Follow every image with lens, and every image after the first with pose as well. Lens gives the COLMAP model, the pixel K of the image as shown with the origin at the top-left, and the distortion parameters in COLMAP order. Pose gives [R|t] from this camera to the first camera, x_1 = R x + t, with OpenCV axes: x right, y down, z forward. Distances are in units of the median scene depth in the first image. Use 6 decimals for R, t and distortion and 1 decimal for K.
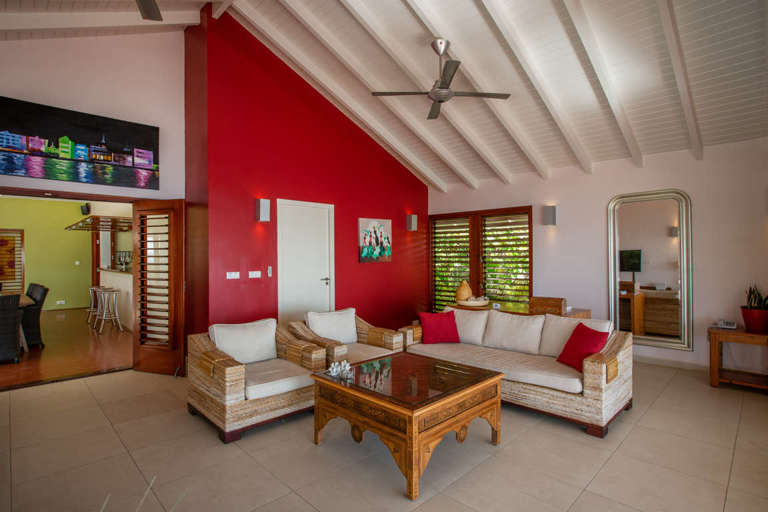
lens RADIAL K [[390.5, 0, 383.0], [0, 390.5, 255.5], [0, 0, 1]] dist [-0.031948, 0.006422]
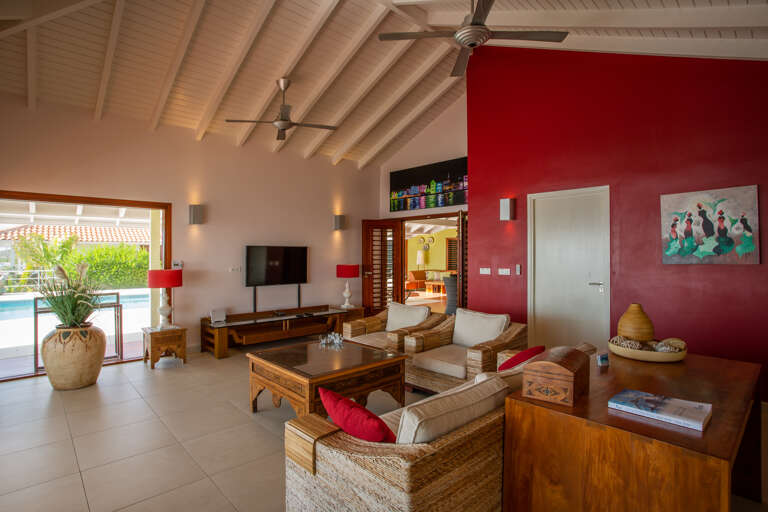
lens RADIAL K [[390.5, 0, 383.6], [0, 390.5, 255.3], [0, 0, 1]] dist [-0.031948, 0.006422]
pose [[0.023635, 0.003582, -0.999714, 0.692281], [0.002017, 0.999991, 0.003631, 0.000308], [0.999719, -0.002102, 0.023628, 0.634238]]
